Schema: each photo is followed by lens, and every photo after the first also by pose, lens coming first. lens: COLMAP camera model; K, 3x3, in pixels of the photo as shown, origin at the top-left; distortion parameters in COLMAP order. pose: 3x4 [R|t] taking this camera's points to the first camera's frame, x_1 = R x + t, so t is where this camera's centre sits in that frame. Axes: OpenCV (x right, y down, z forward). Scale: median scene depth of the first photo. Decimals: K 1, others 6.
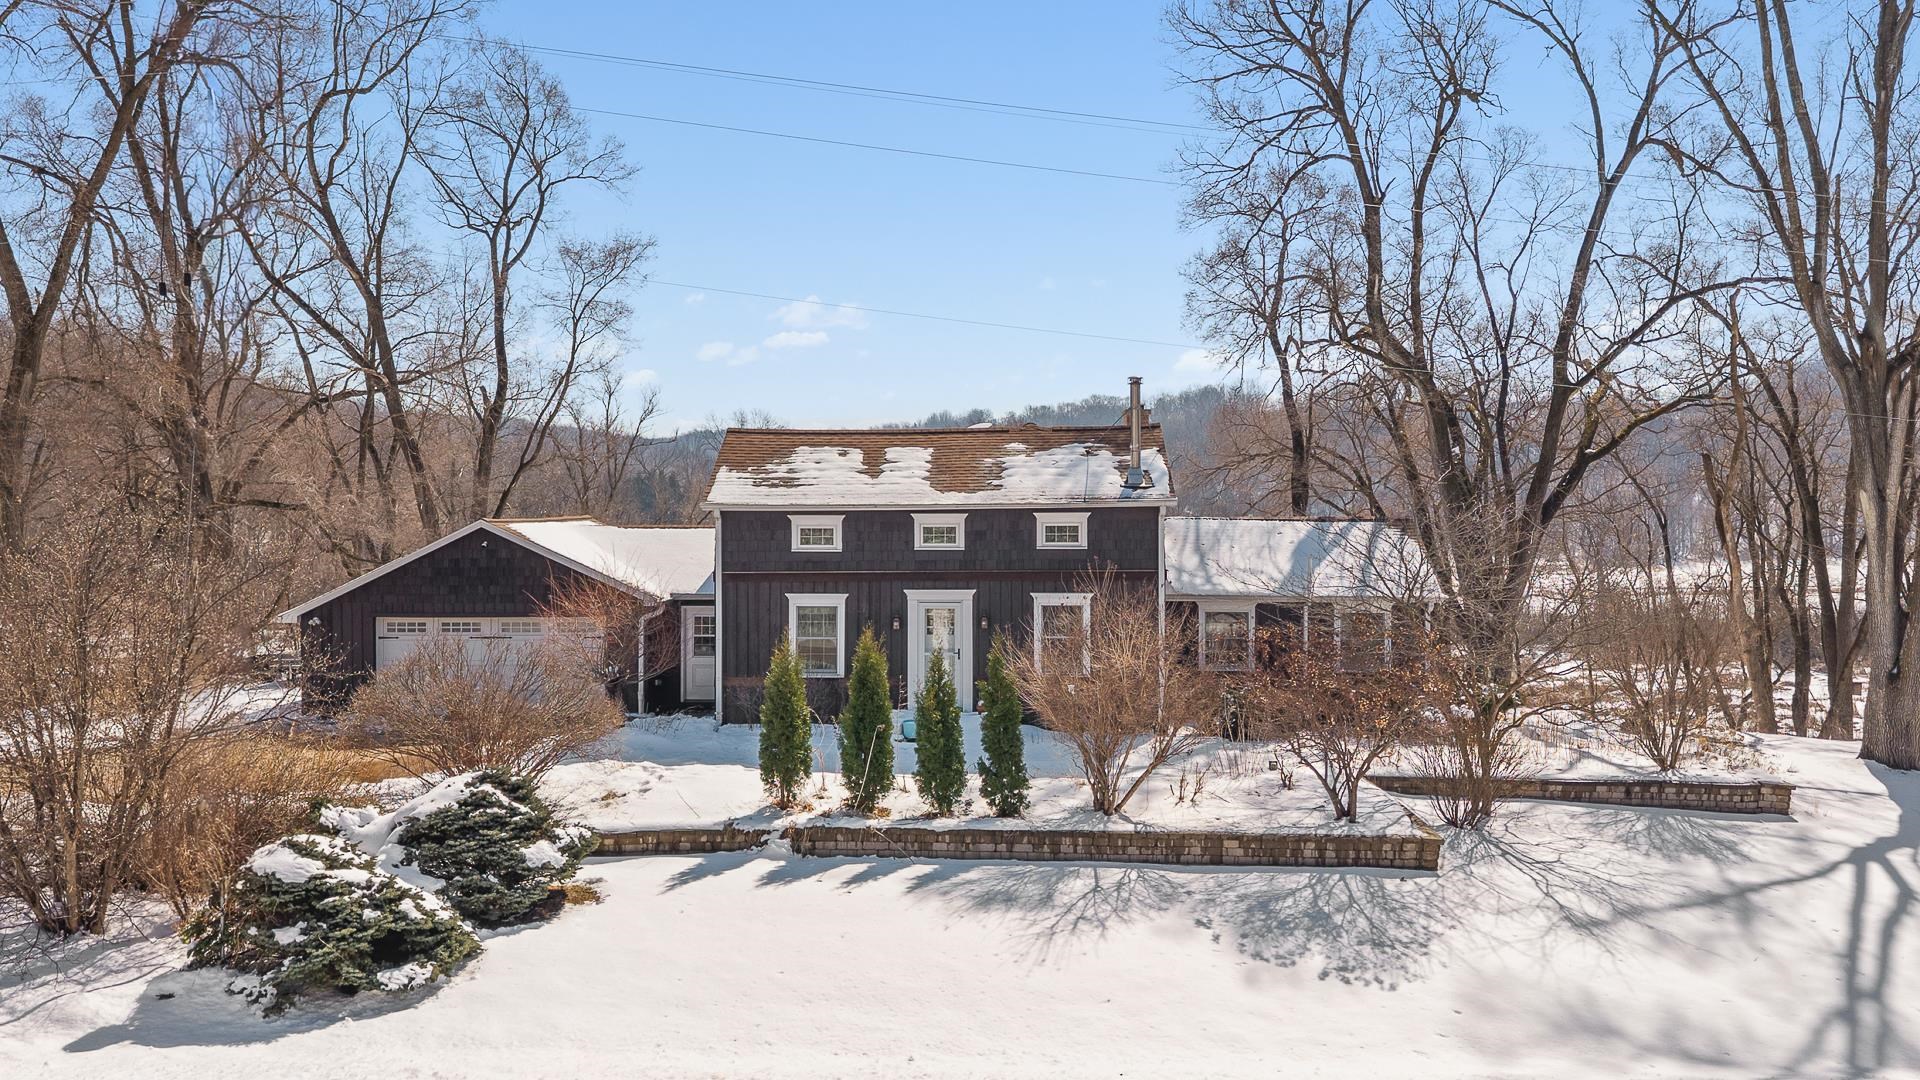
lens RADIAL K [[1498.8, 0, 953.4], [0, 1498.8, 540.7], [0, 0, 1]] dist [0.046945, -0.053672]
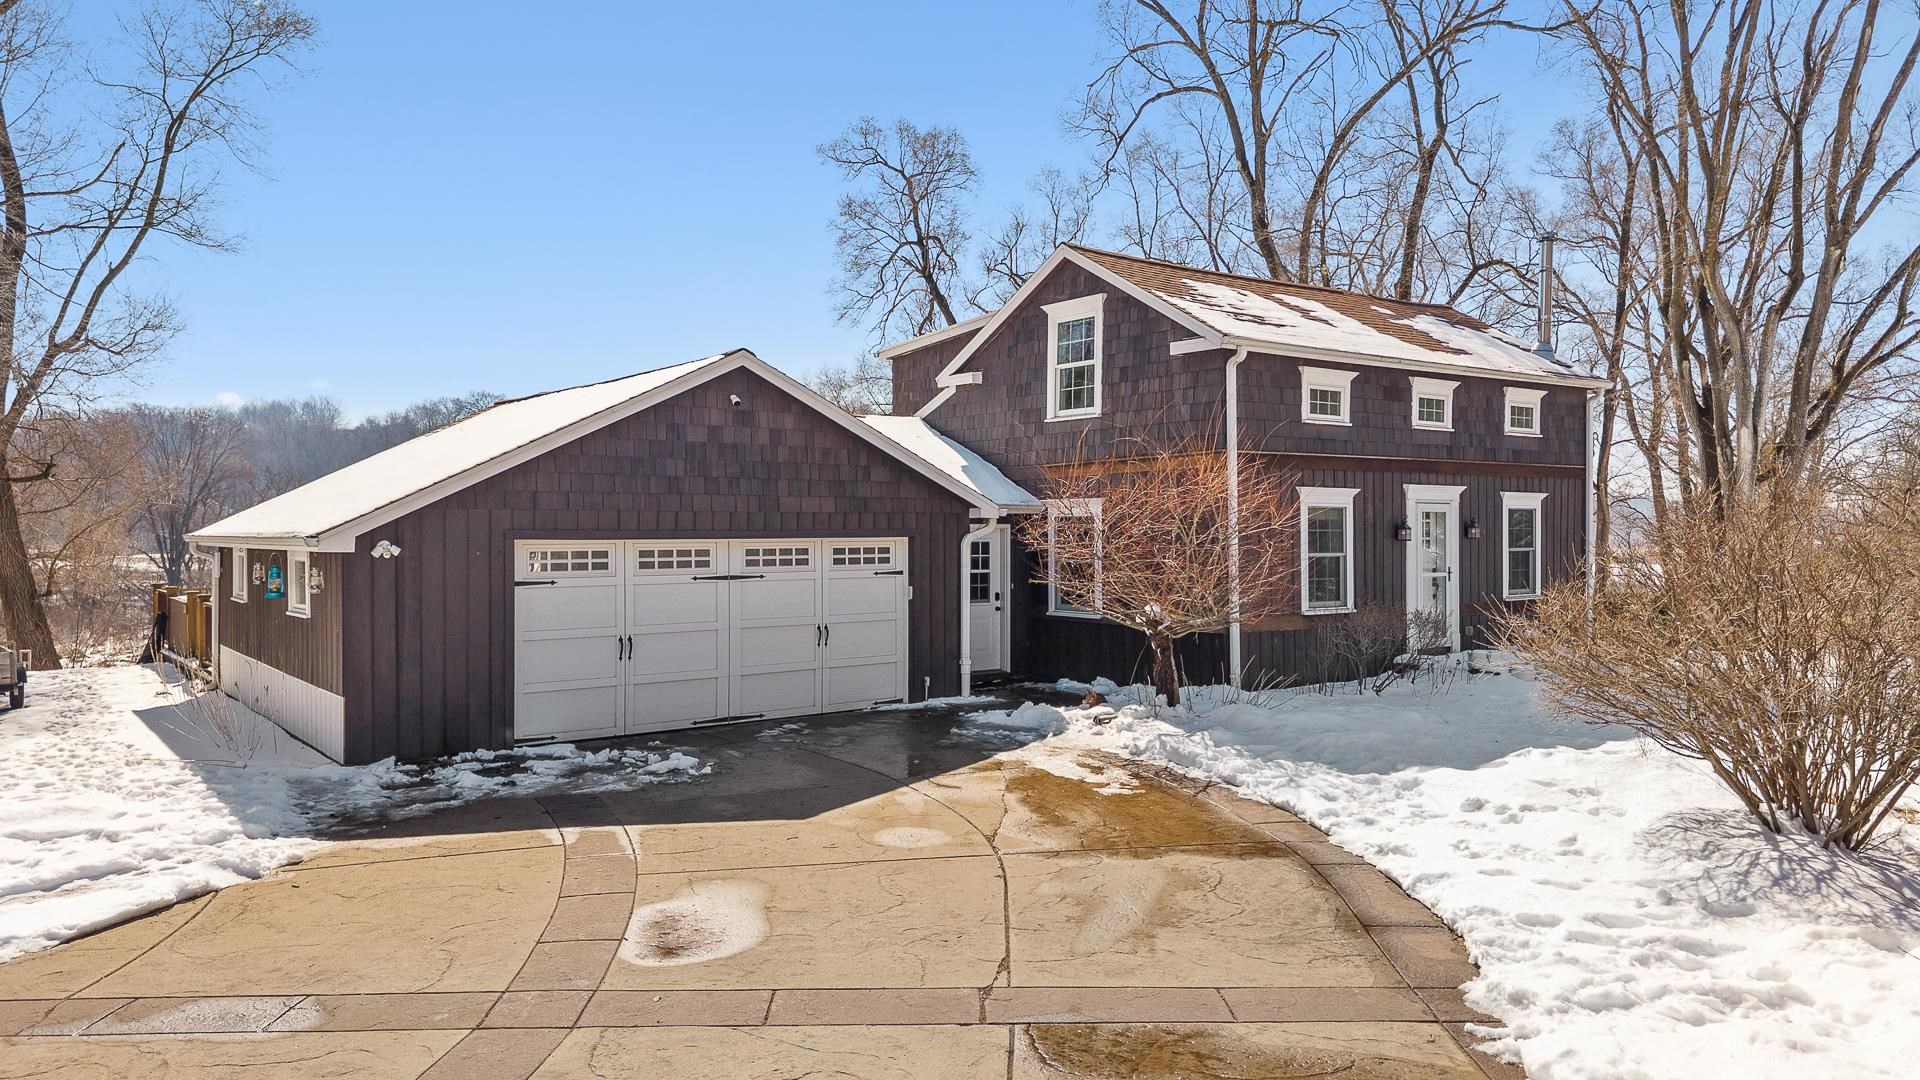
lens RADIAL K [[1290.1, 0, 950.1], [0, 1290.1, 543.1], [0, 0, 1]] dist [0.077546, -0.128750]
pose [[0.778373, -0.006927, 0.627763, -0.580431], [0.007531, 0.999970, 0.001697, 0.057115], [-0.627756, 0.003407, 0.778402, 0.660510]]
